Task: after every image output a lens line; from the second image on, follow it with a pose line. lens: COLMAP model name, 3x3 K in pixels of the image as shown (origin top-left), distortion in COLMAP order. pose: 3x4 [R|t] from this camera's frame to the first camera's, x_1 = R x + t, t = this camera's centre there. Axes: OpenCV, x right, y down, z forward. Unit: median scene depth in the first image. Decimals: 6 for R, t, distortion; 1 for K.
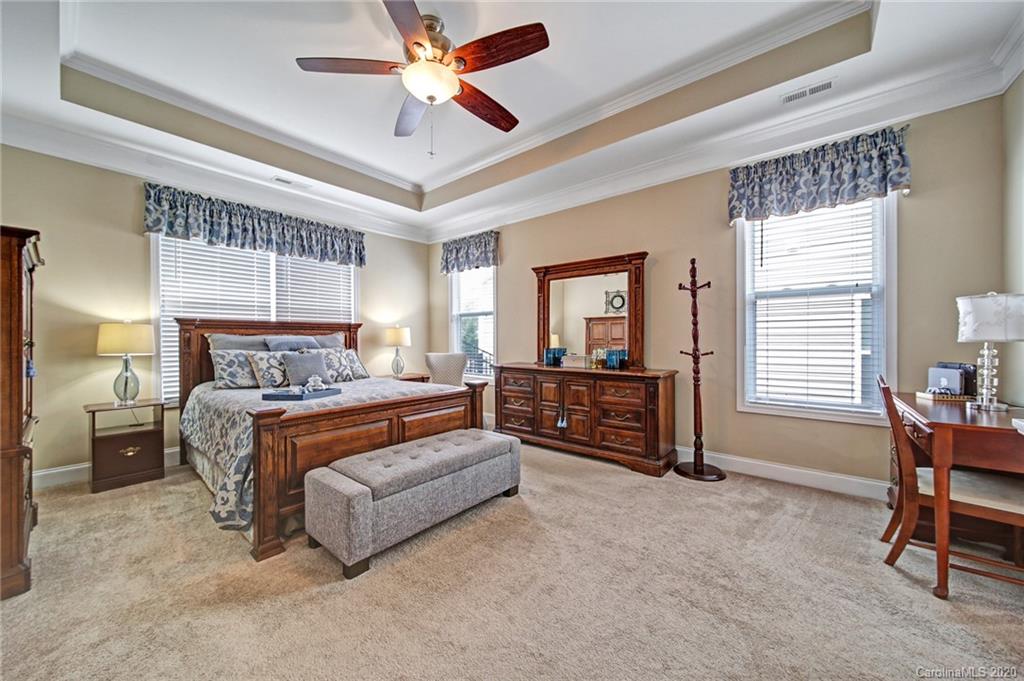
lens RADIAL K [[366.6, 0, 511.1], [0, 366.6, 339.0], [0, 0, 1]] dist [0.000477, -0.000032]
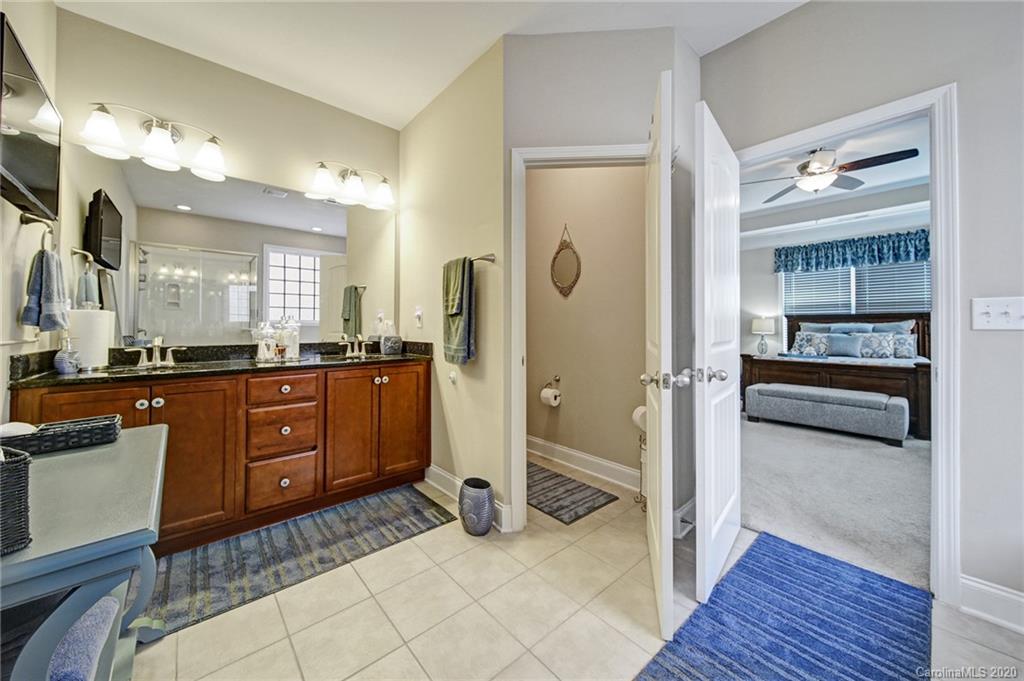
lens RADIAL K [[370.5, 0, 512.2], [0, 370.5, 320.3], [0, 0, 1]] dist [0.000813, -0.000063]
pose [[-0.159167, -0.010444, -0.987196, 1.098227], [0.000517, 0.999943, -0.010662, -0.007696], [0.987252, -0.002208, -0.159152, -0.098457]]
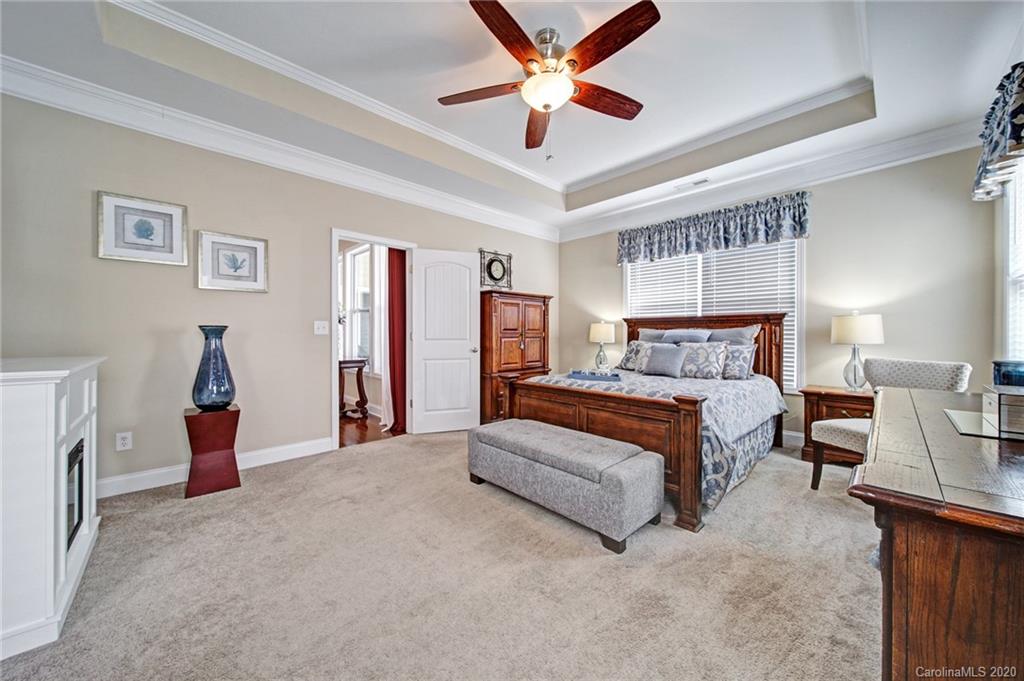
lens RADIAL K [[366.5, 0, 509.6], [0, 366.5, 332.5], [0, 0, 1]] dist [0.002074, 0.000057]
pose [[-0.124701, 0.002805, -0.992190, 0.535793], [-0.000084, 0.999996, 0.002838, -0.003981], [0.992194, 0.000437, -0.124701, 0.638529]]
